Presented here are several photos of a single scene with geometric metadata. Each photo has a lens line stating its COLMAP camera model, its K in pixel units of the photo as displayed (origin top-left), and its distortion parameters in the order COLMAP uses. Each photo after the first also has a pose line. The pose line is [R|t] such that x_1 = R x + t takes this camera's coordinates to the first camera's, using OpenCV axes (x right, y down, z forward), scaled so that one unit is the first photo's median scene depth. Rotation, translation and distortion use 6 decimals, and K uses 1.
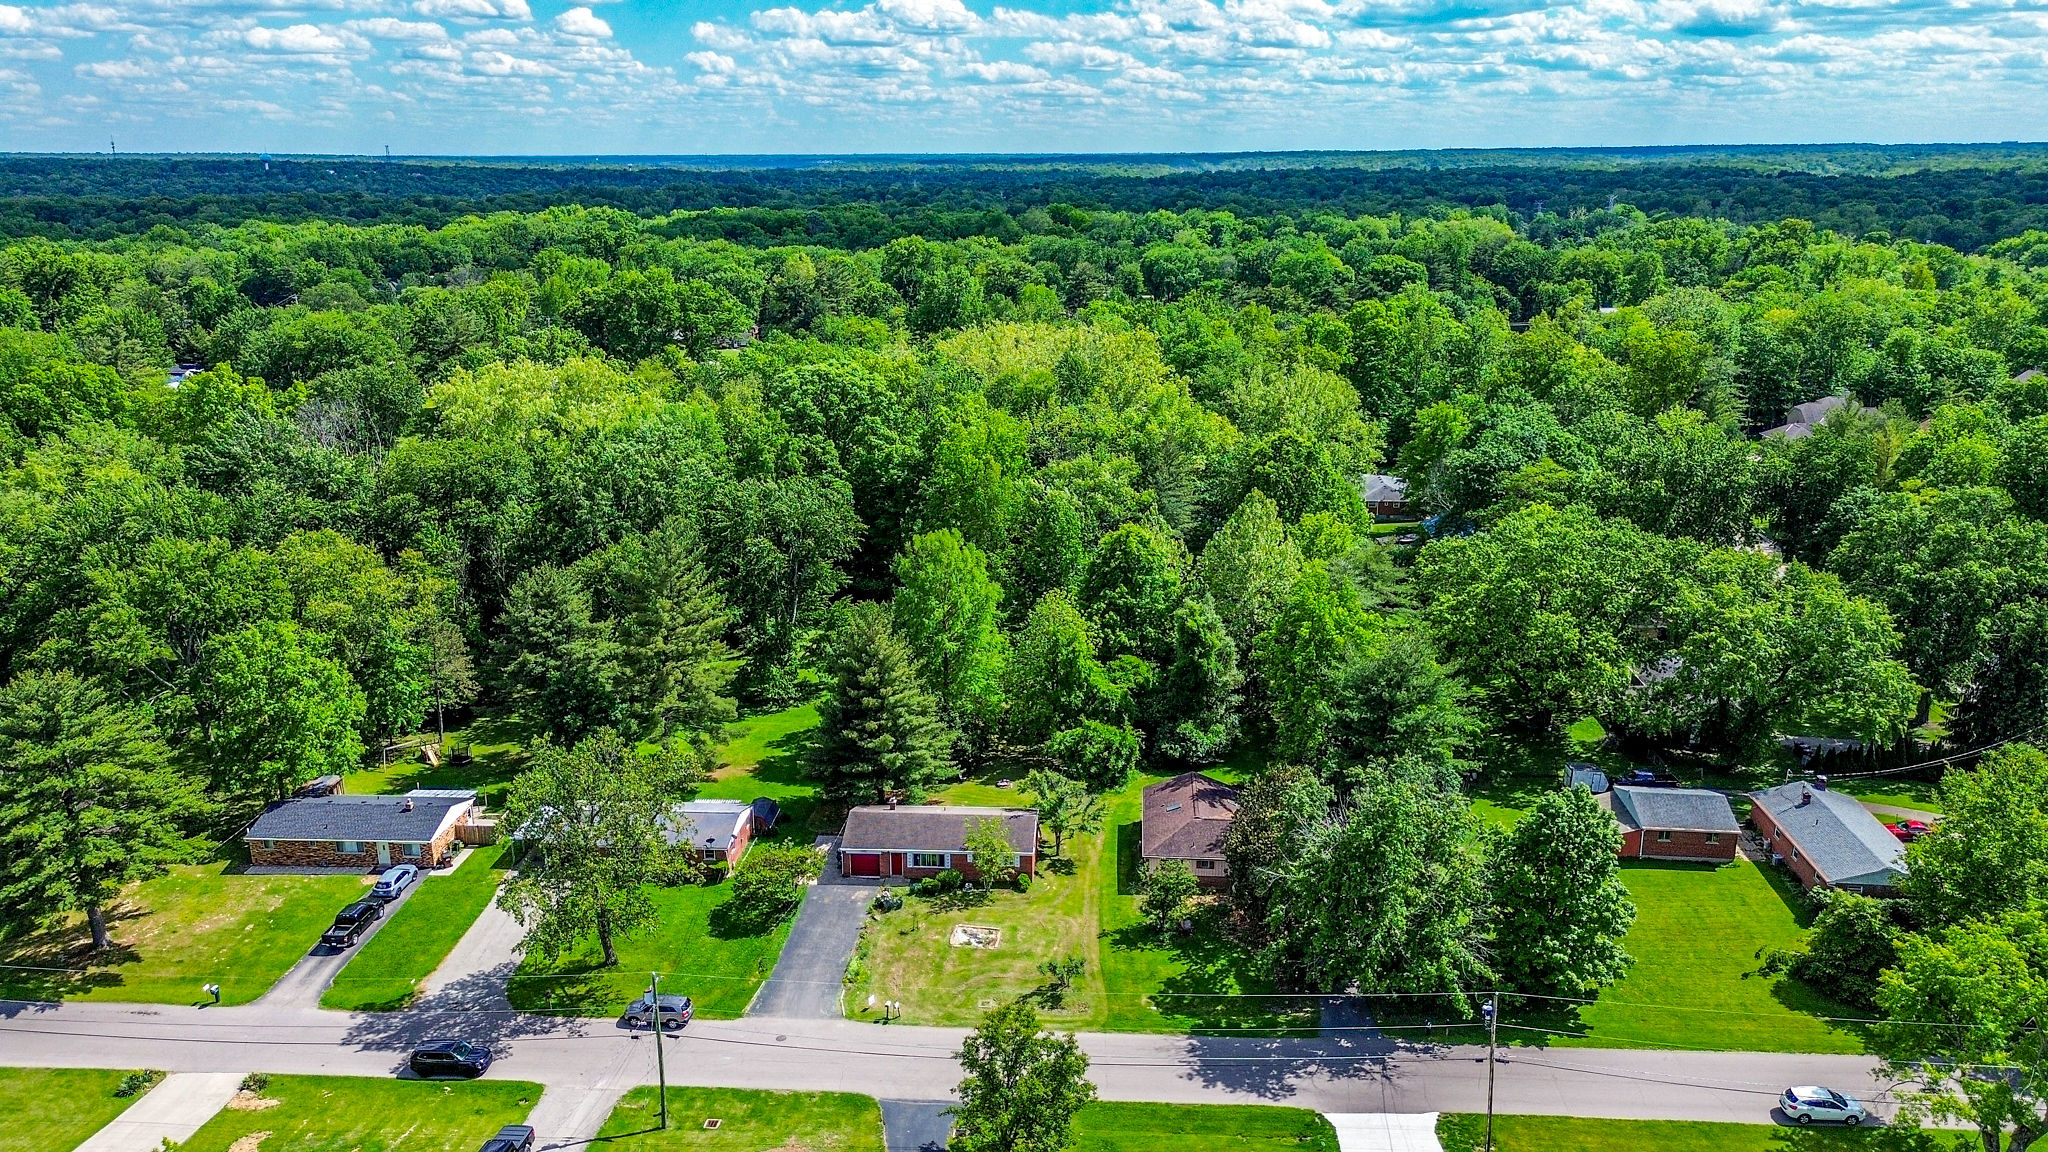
lens RADIAL K [[1454.5, 0, 1056.9], [0, 1454.5, 558.9], [0, 0, 1]] dist [0.062086, -0.069010]
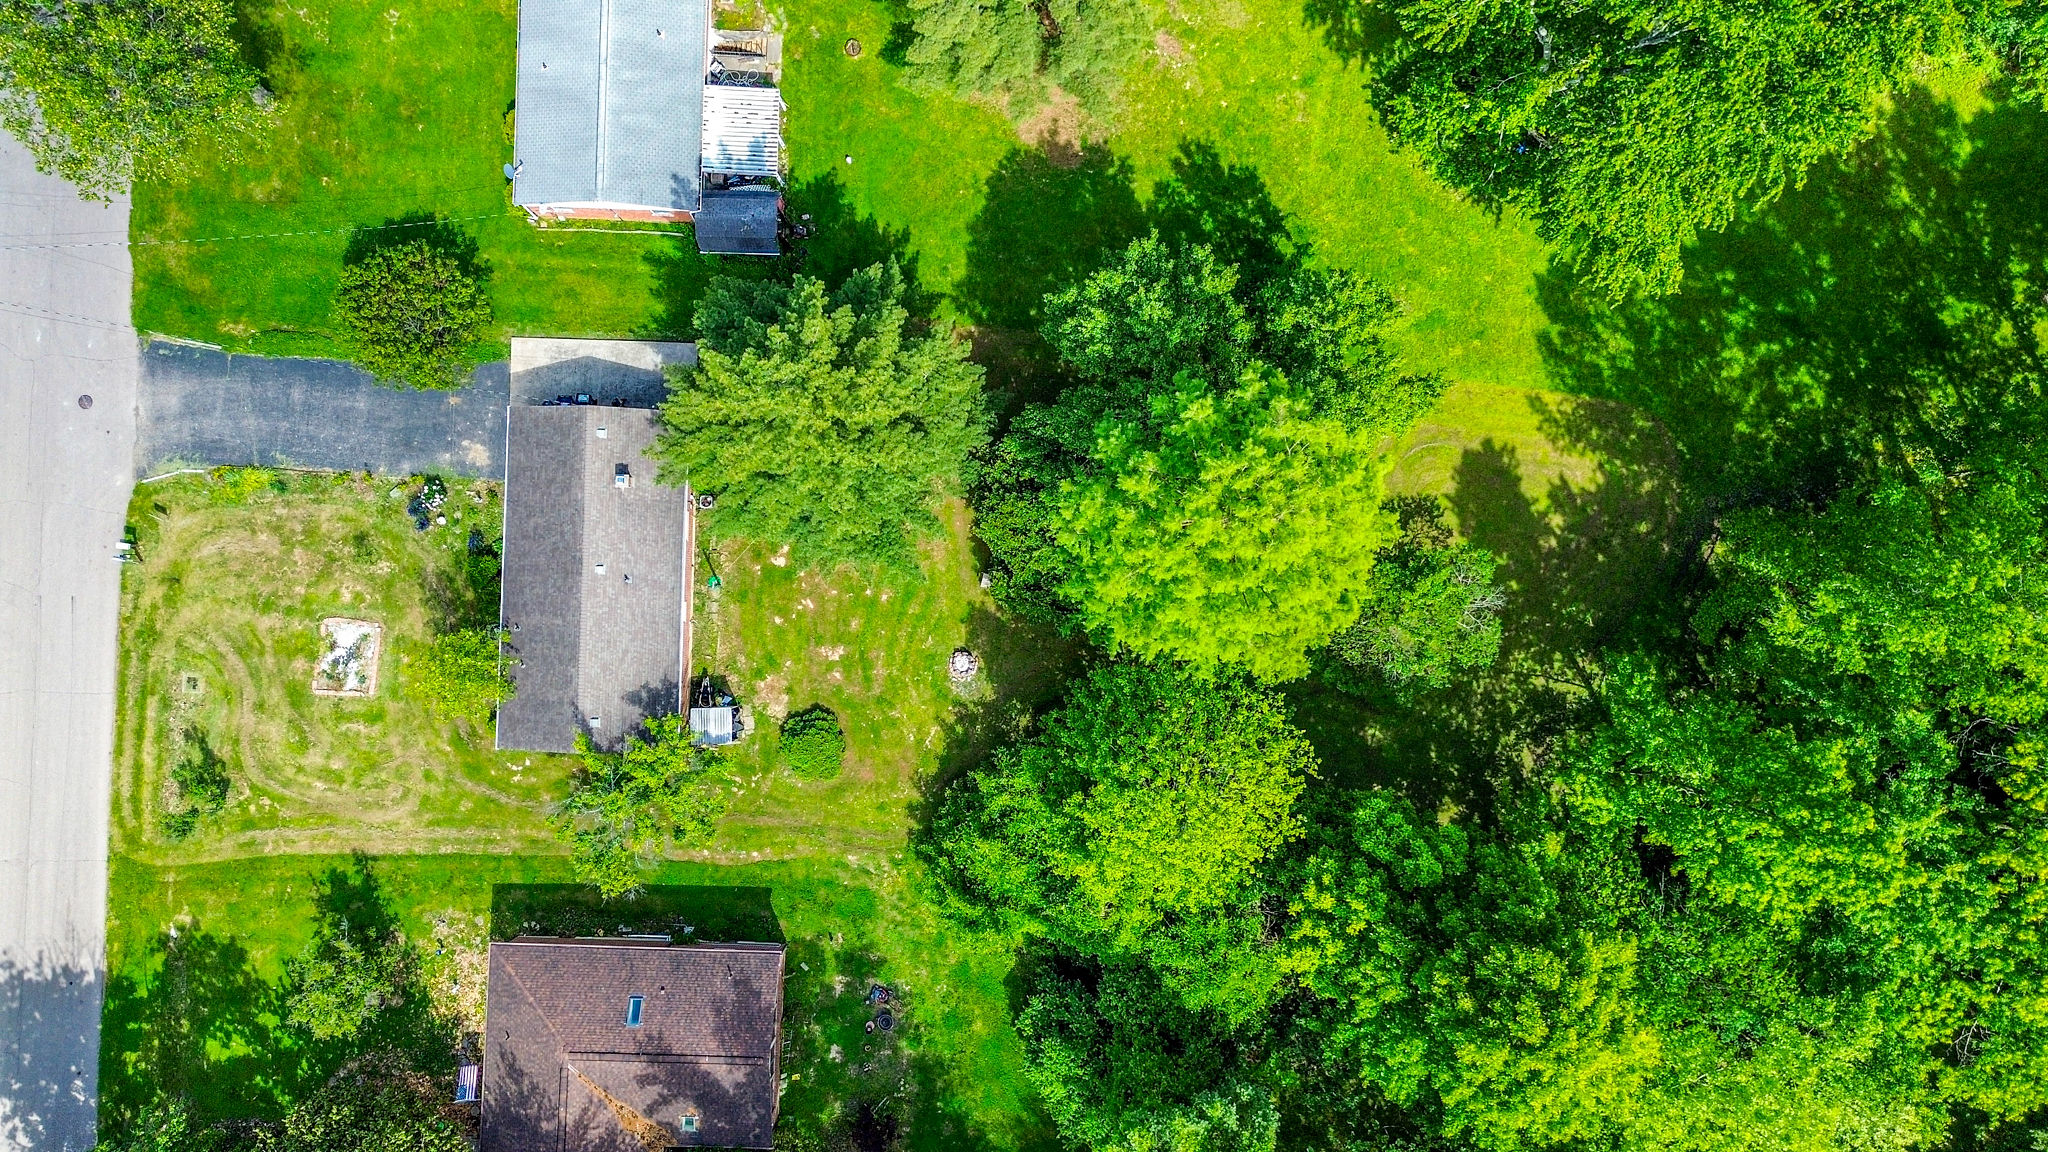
lens RADIAL K [[1454.5, 0, 1036.0], [0, 1454.5, 580.1], [0, 0, 1]] dist [0.062086, -0.069010]
pose [[0.019602, 0.999800, 0.003961, -0.075498], [-0.258655, 0.001244, 0.965969, -0.380707], [0.965771, -0.019960, 0.258627, 0.992914]]
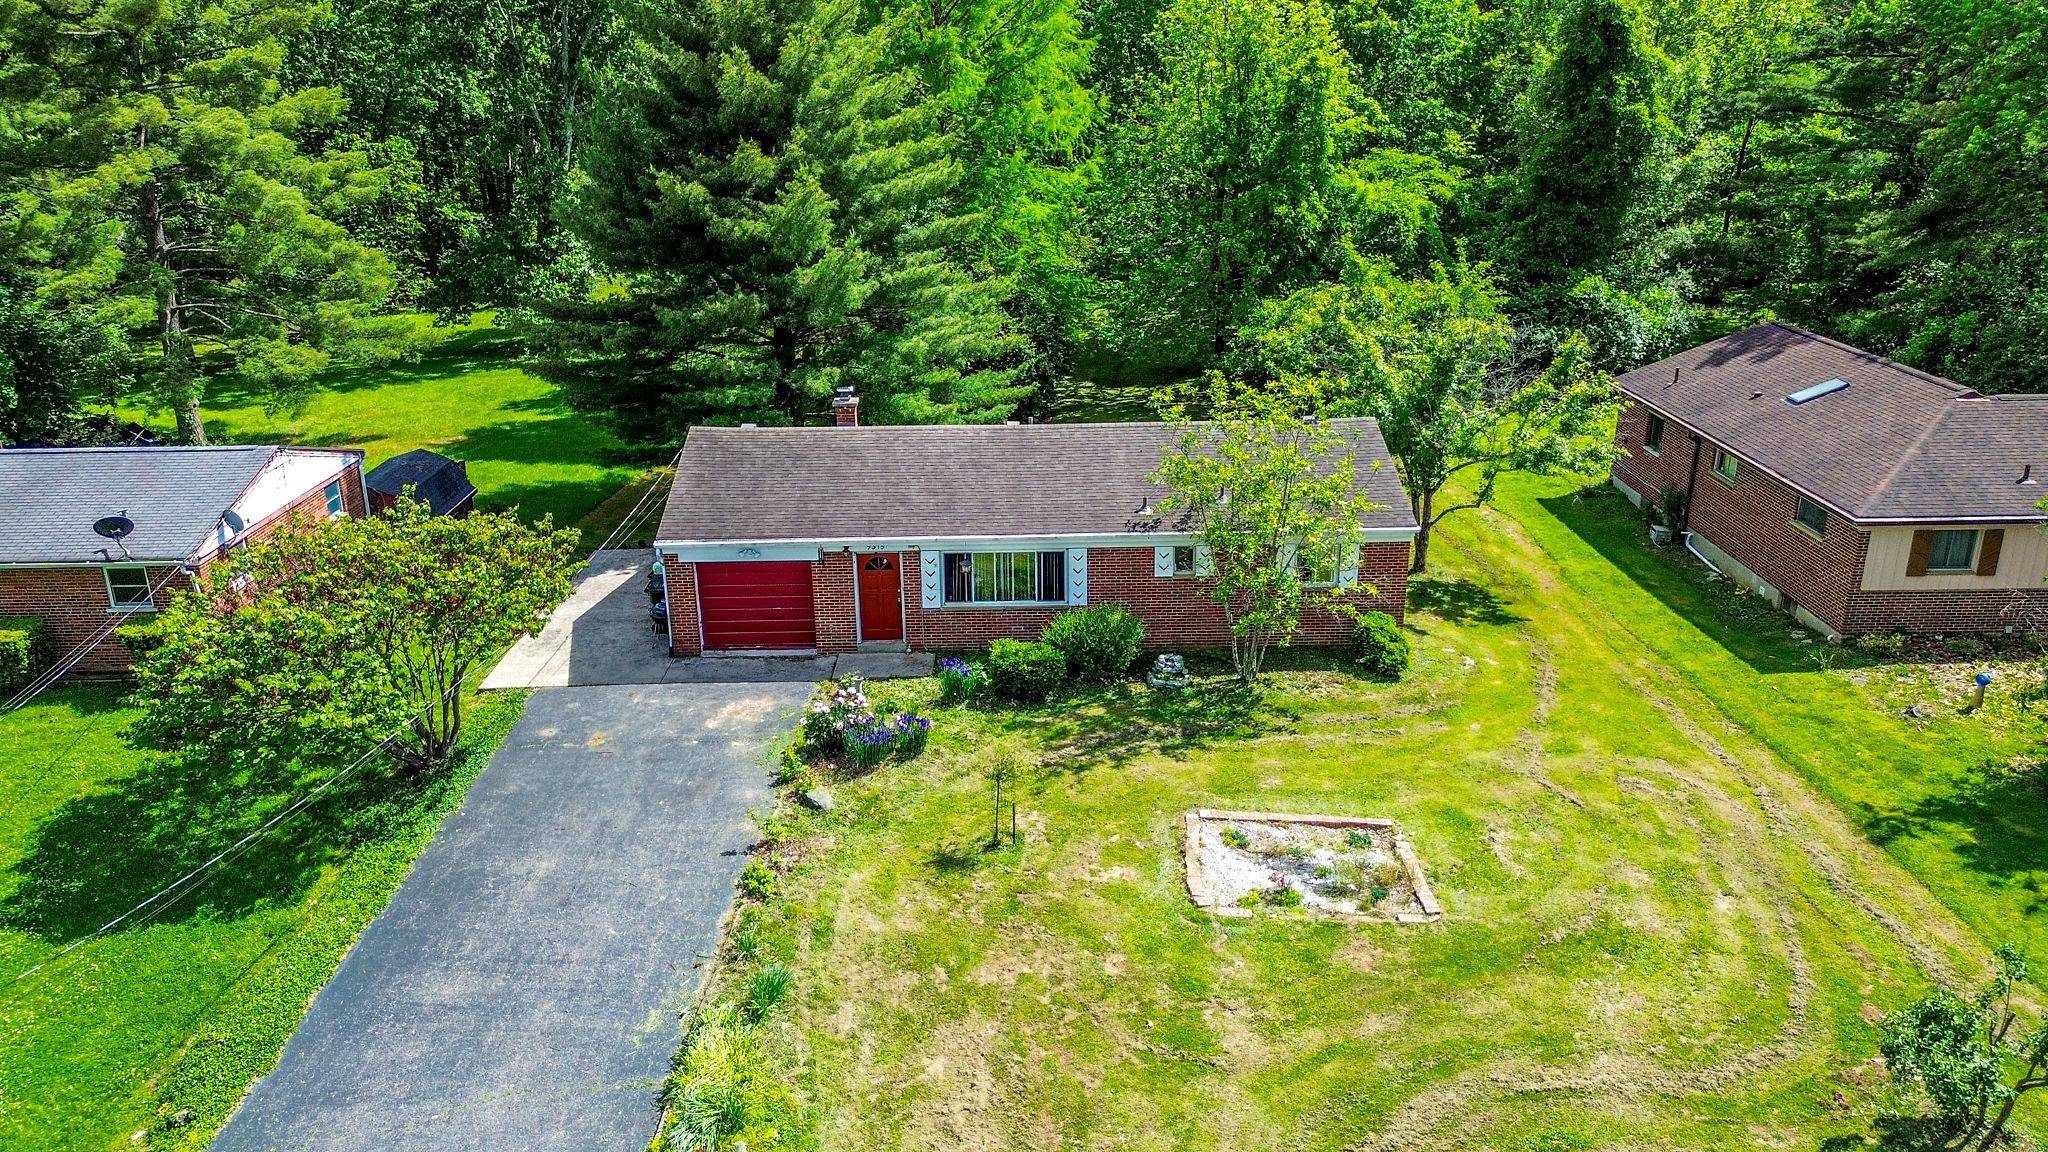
lens RADIAL K [[1454.5, 0, 1028.8], [0, 1454.5, 572.1], [0, 0, 1]] dist [0.062086, -0.069010]
pose [[0.997954, -0.038900, 0.050742, -0.091541], [0.035027, 0.996559, 0.075117, 0.176873], [-0.053490, -0.073186, 0.995883, 0.704640]]
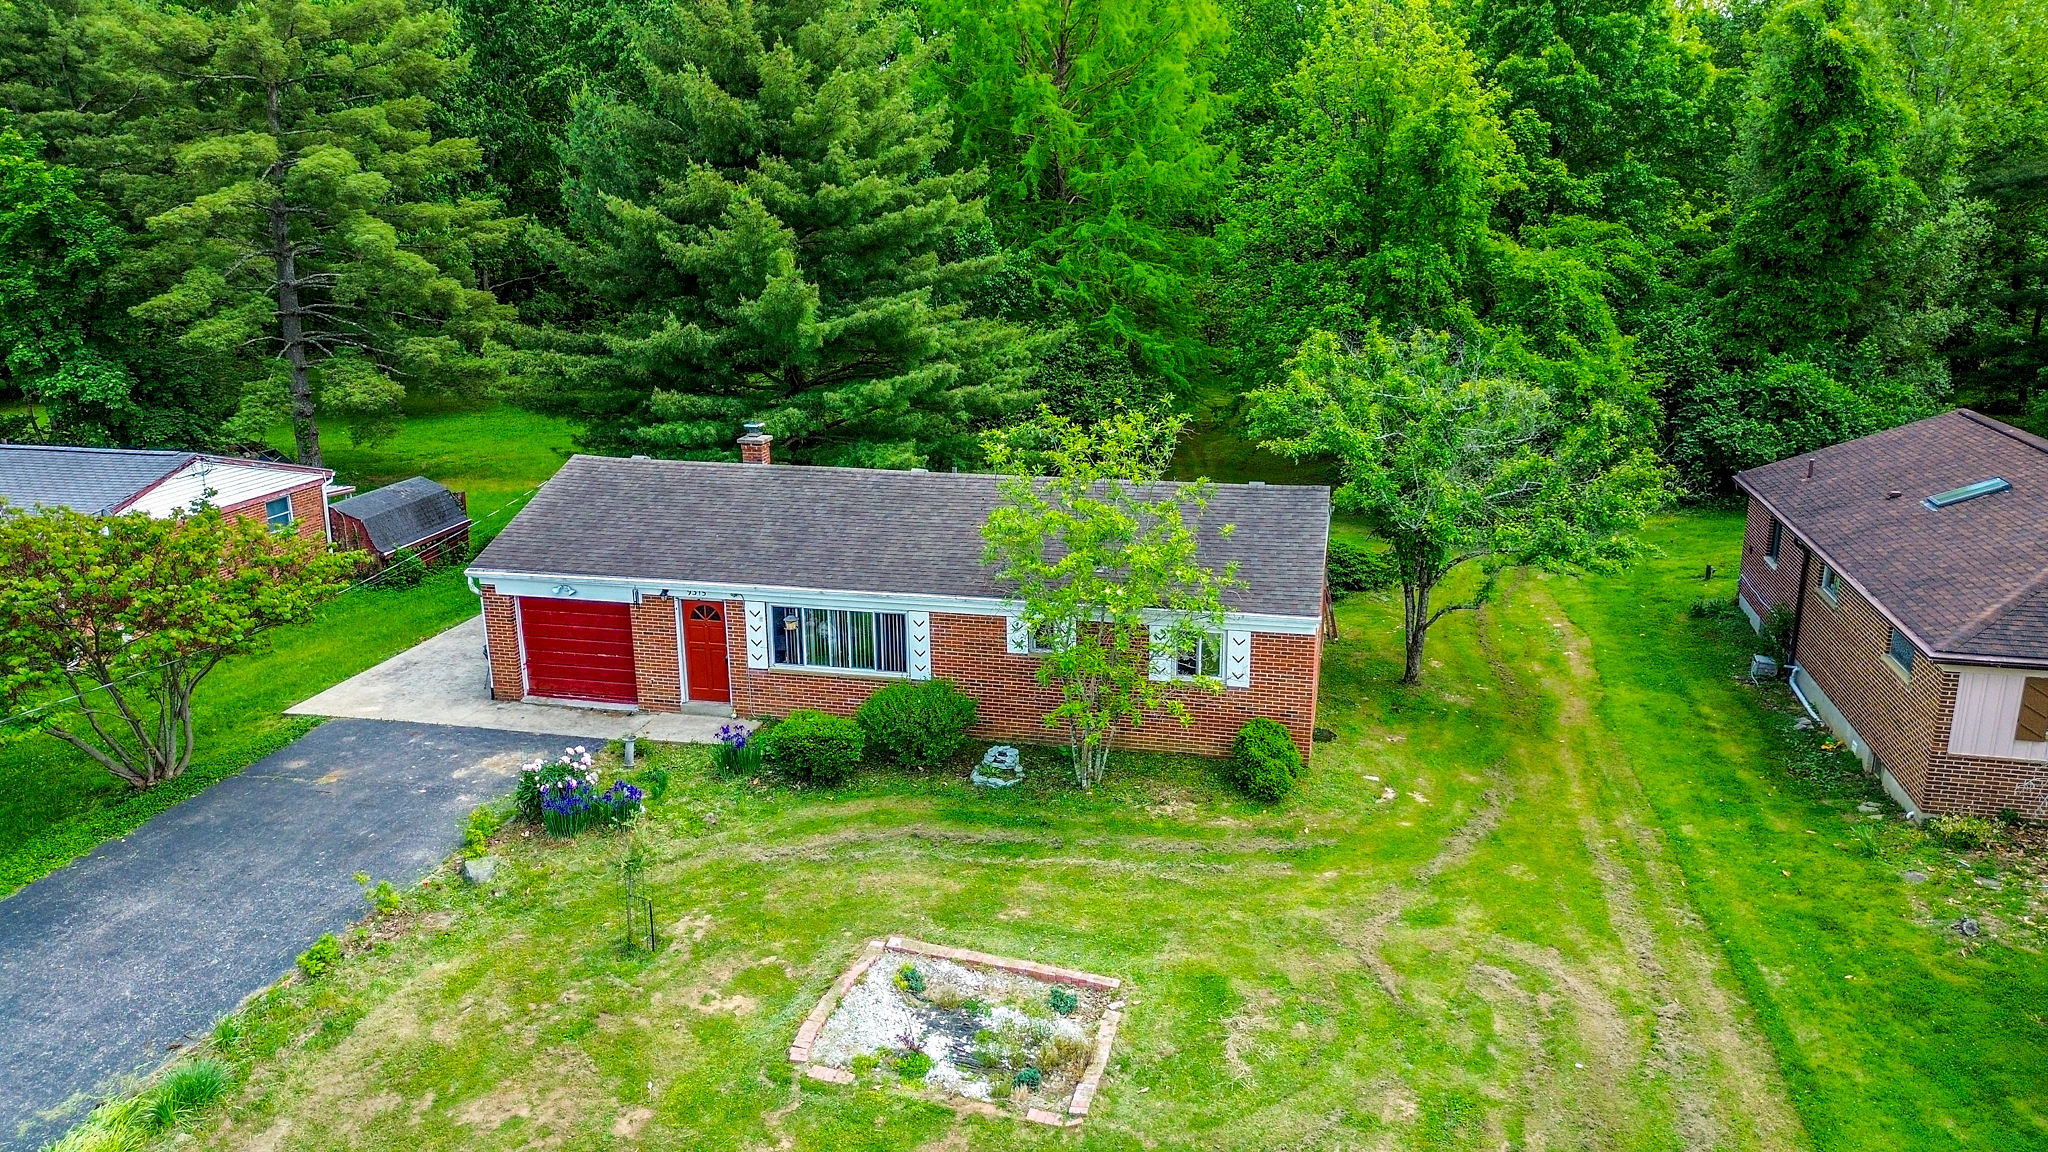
lens RADIAL K [[1454.5, 0, 1030.4], [0, 1454.5, 575.2], [0, 0, 1]] dist [0.062086, -0.069010]
pose [[0.984124, 0.034994, -0.173998, -0.019746], [-0.034314, 0.999387, 0.006911, 0.184262], [0.174133, -0.000831, 0.984722, 0.746046]]
